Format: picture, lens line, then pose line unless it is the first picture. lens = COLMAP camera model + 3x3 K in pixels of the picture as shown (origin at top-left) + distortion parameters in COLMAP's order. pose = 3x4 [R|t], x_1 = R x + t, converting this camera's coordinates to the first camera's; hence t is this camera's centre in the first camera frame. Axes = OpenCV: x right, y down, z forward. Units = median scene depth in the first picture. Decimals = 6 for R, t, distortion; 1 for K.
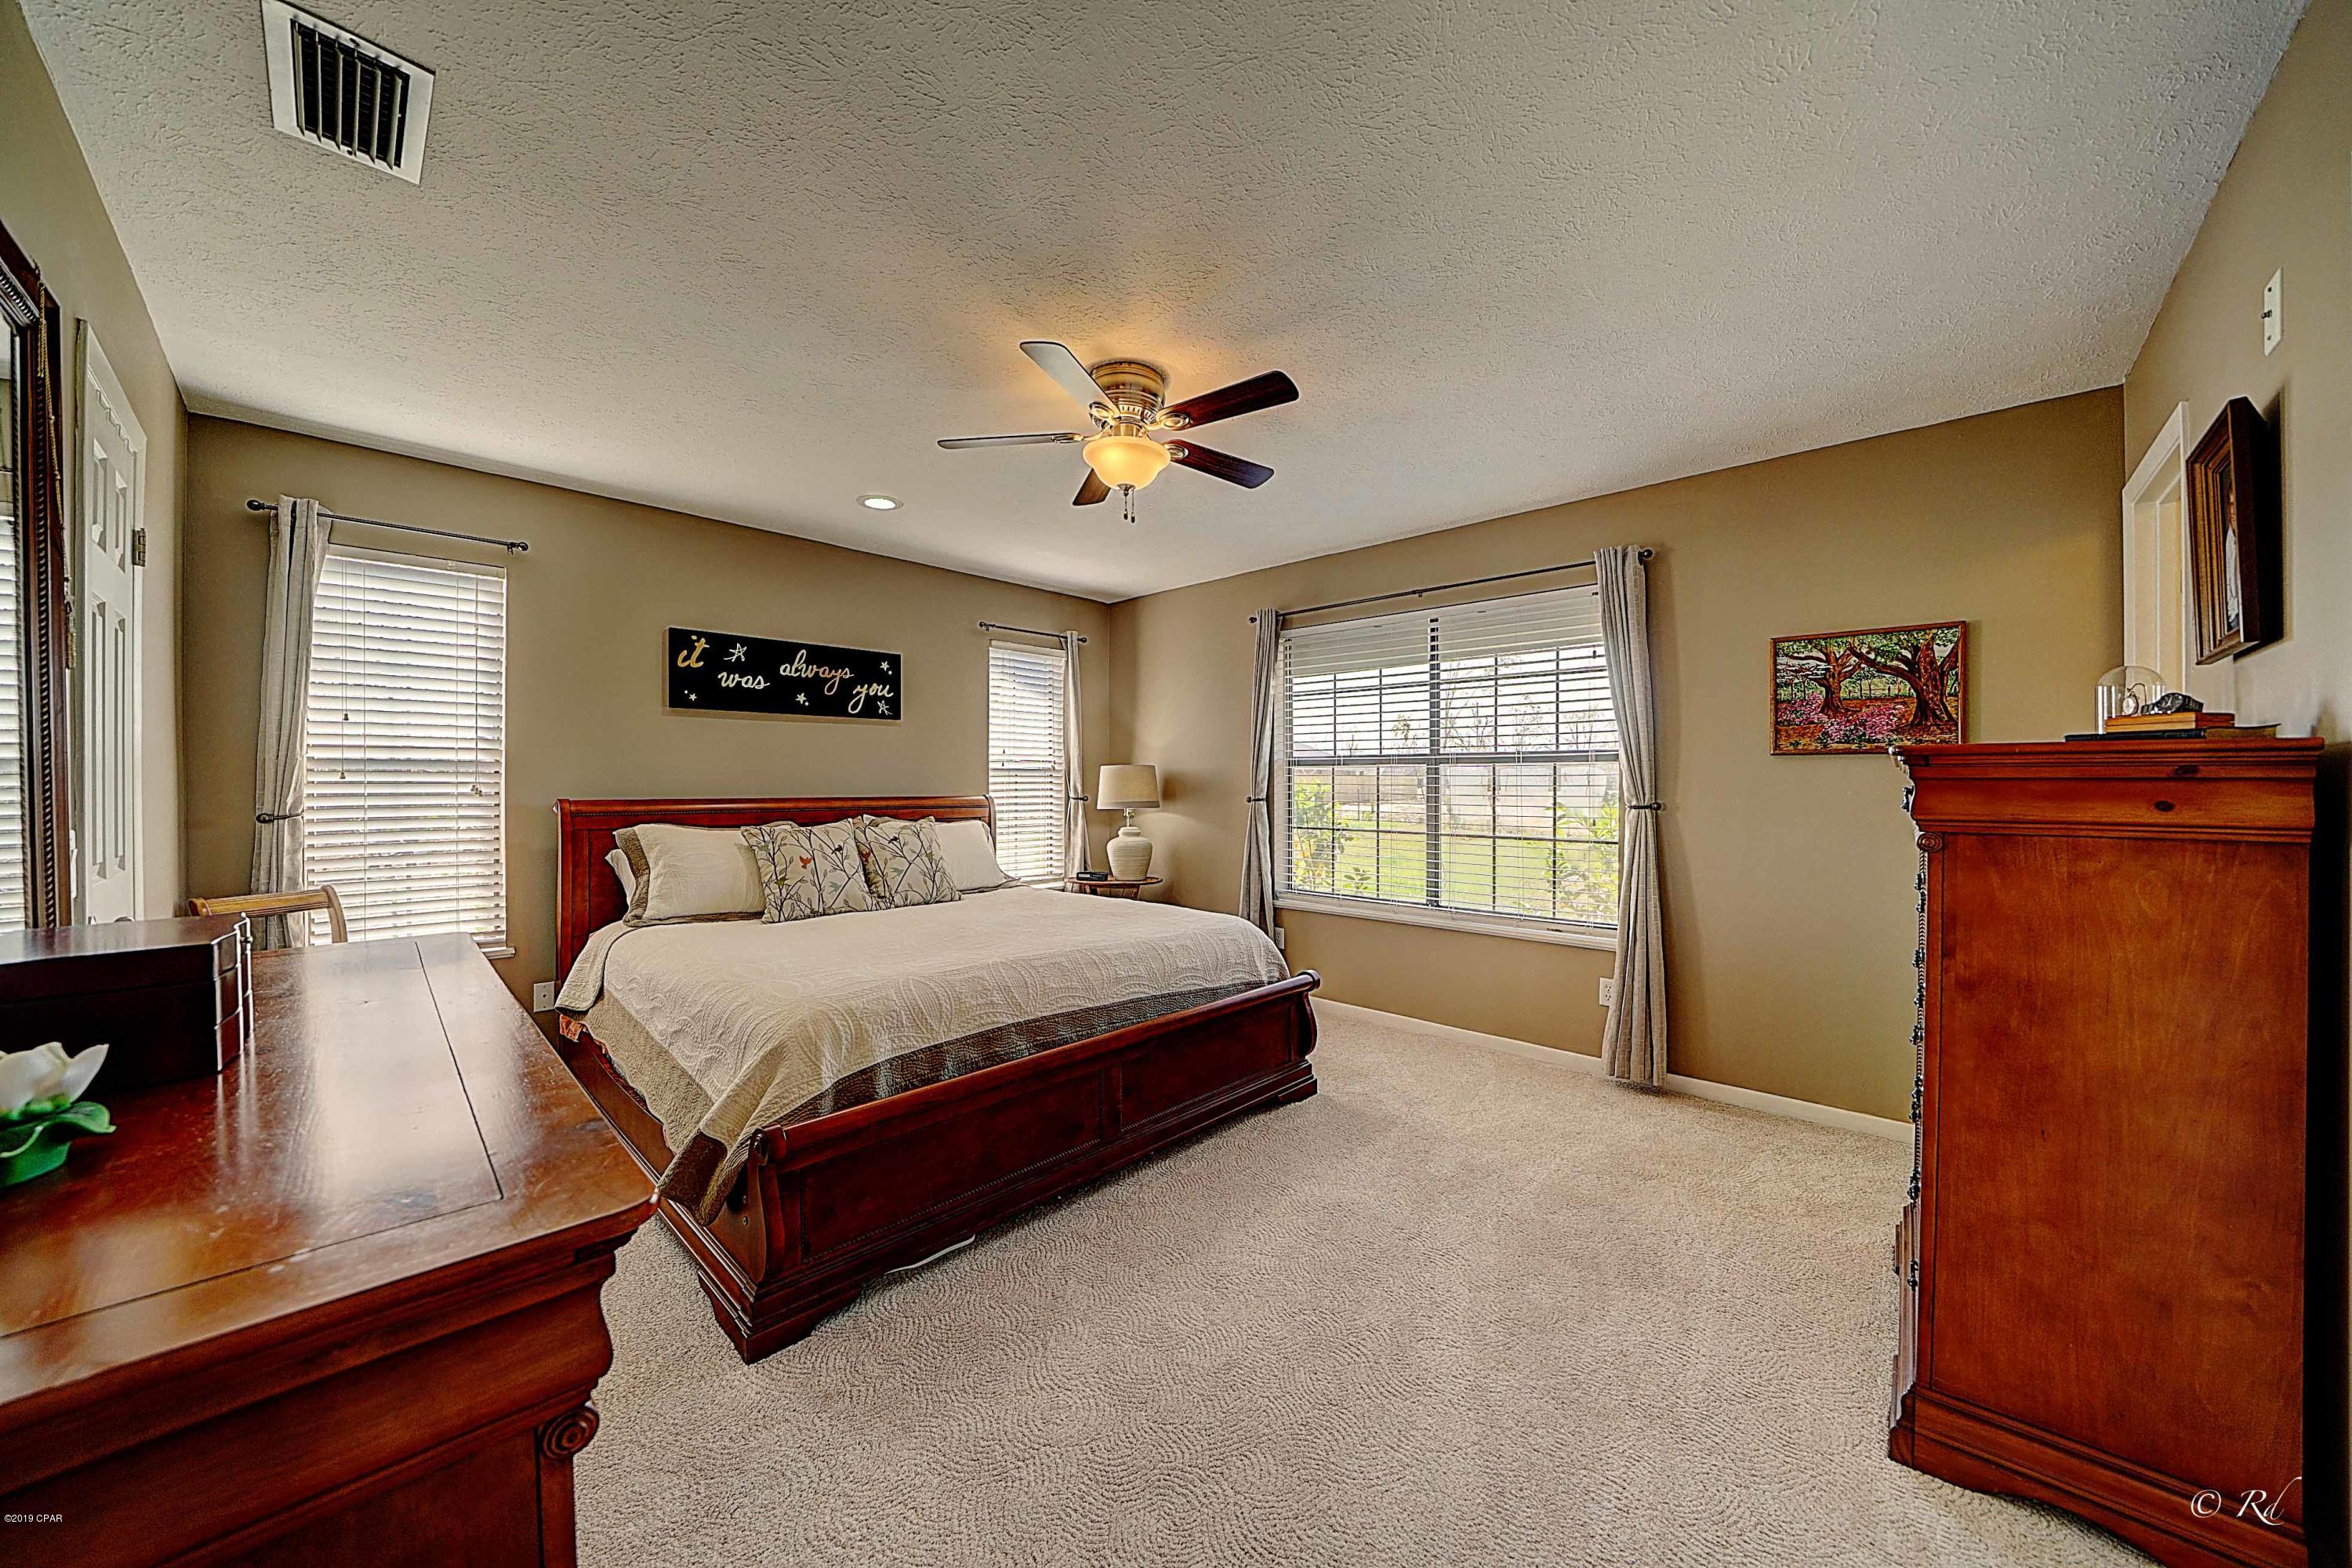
lens RADIAL K [[815.4, 0, 1176.0], [0, 815.4, 784.0], [0, 0, 1]] dist [-0.024822, 0.002337]
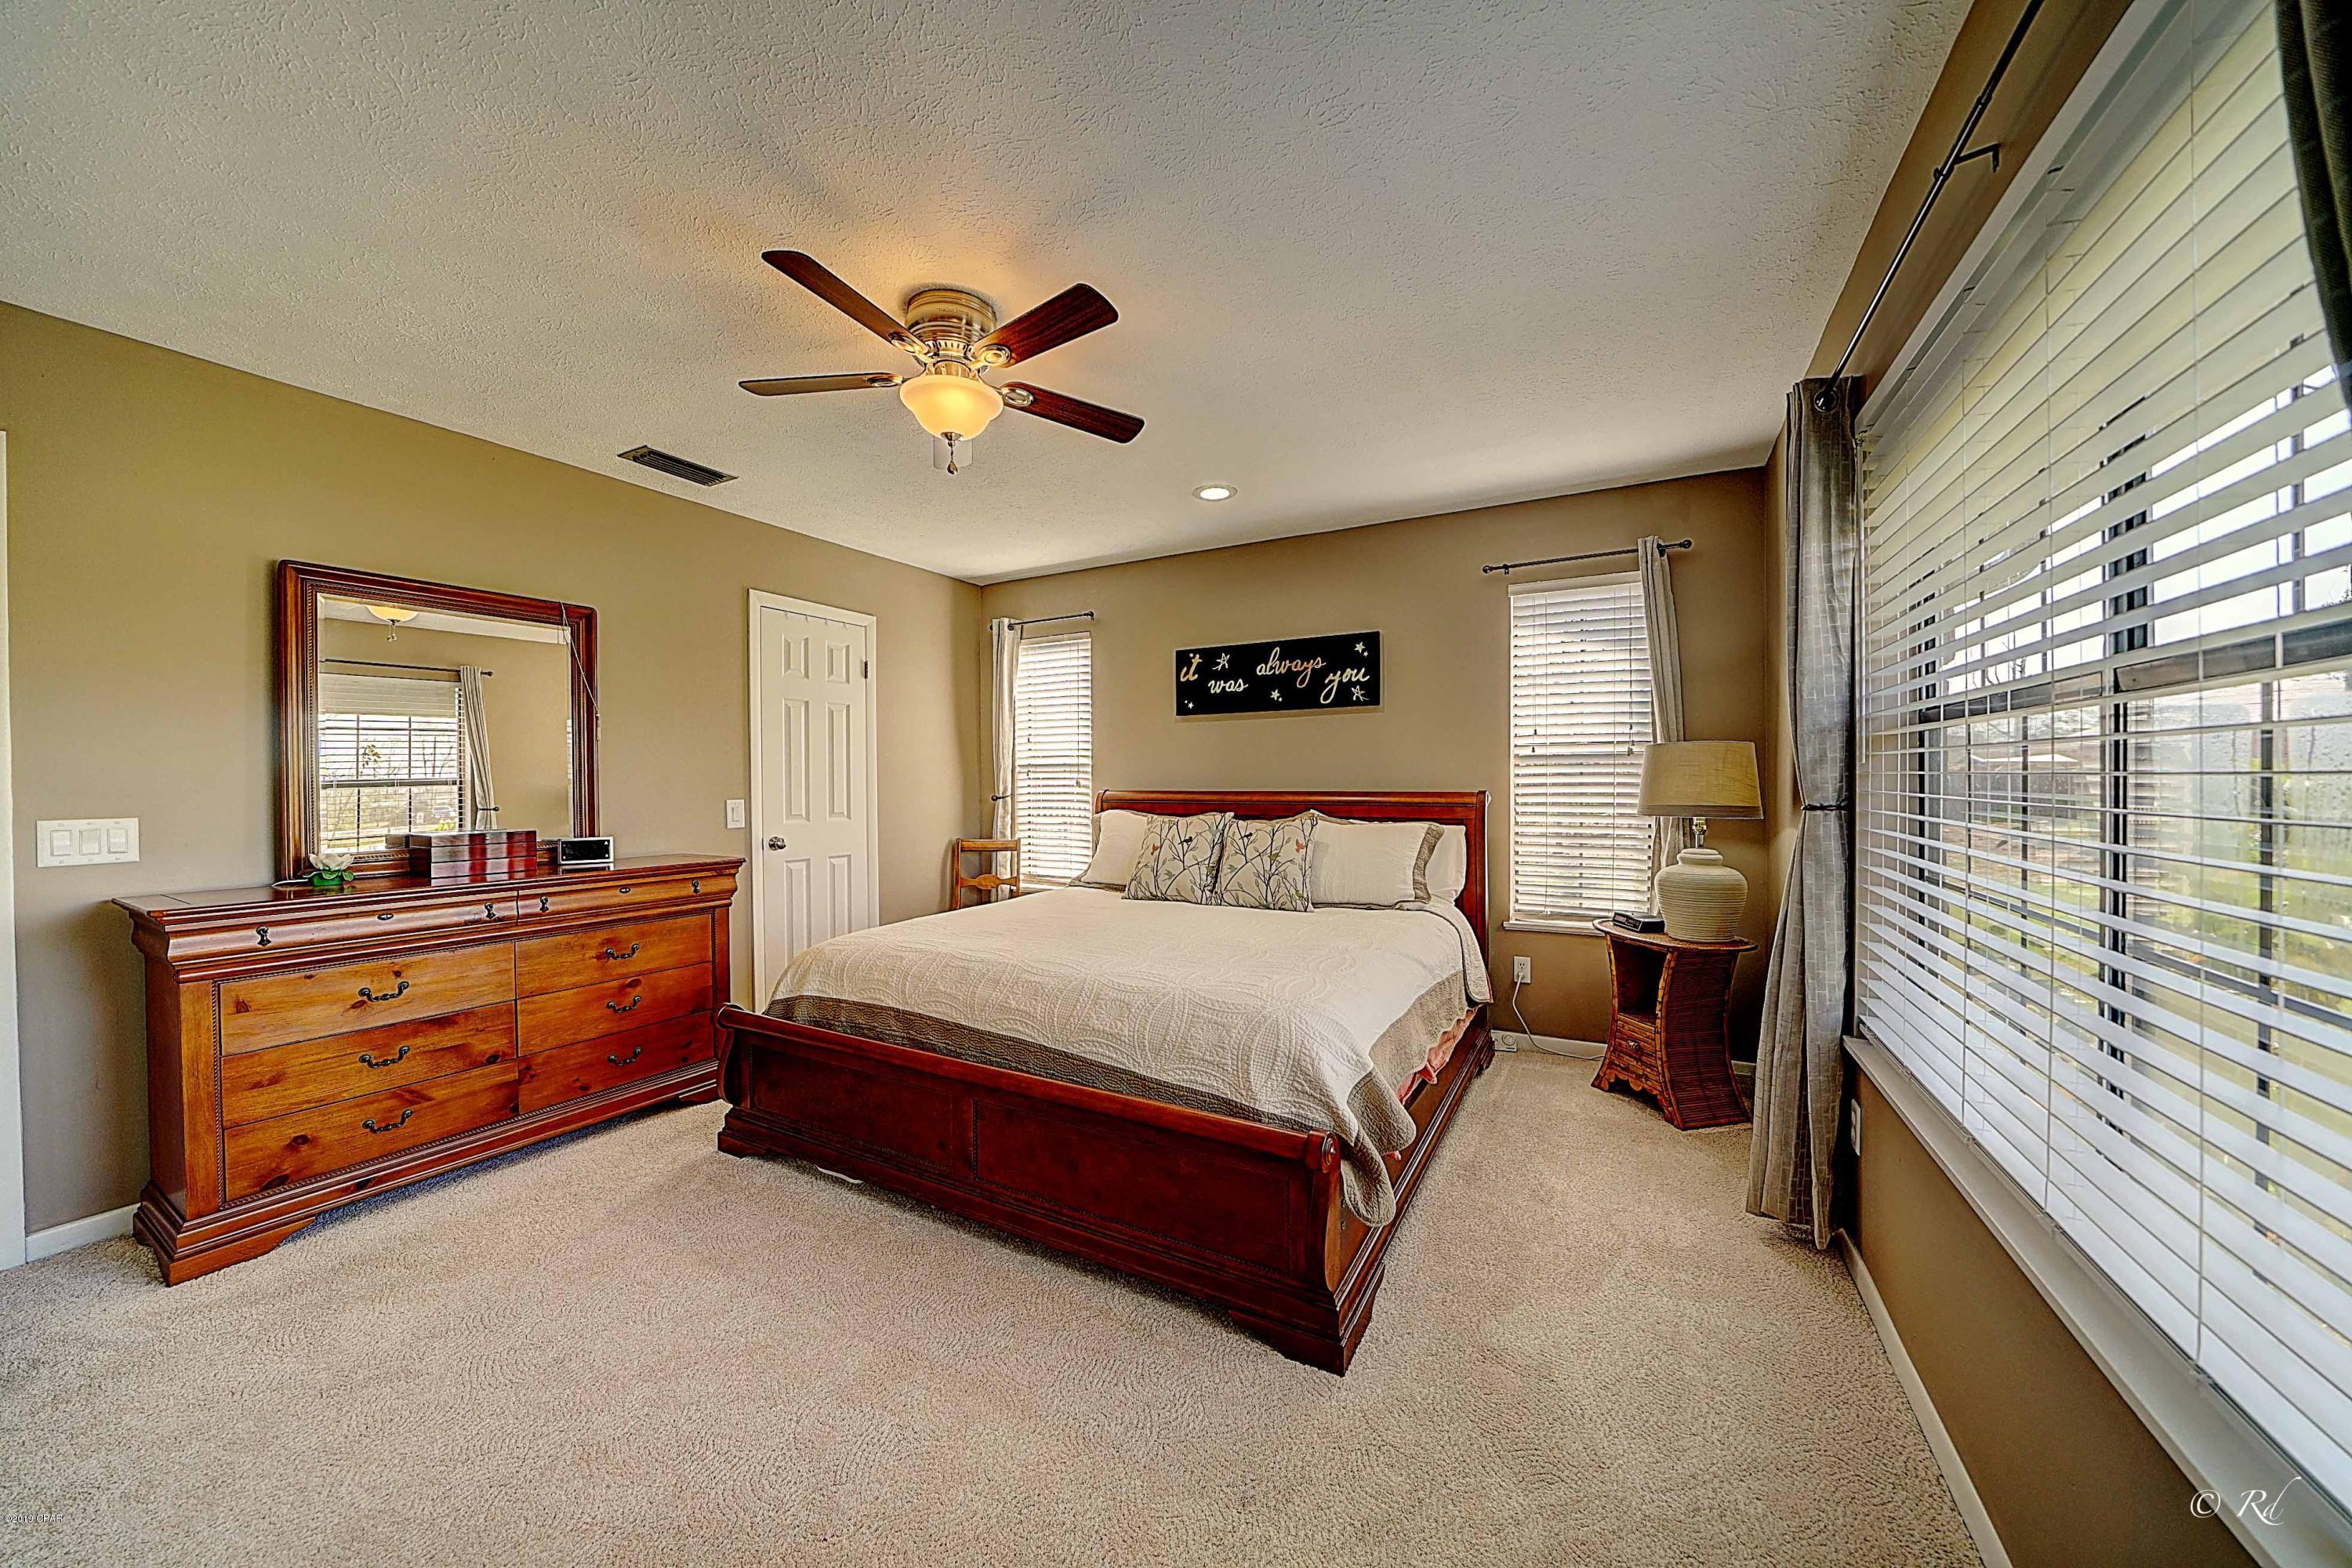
lens RADIAL K [[815.4, 0, 1176.0], [0, 815.4, 784.0], [0, 0, 1]] dist [-0.024822, 0.002337]
pose [[0.255445, 0.003224, -0.966818, 0.522092], [0.005209, 0.999975, 0.004711, 0.002224], [0.966810, -0.006239, 0.255422, 0.629970]]
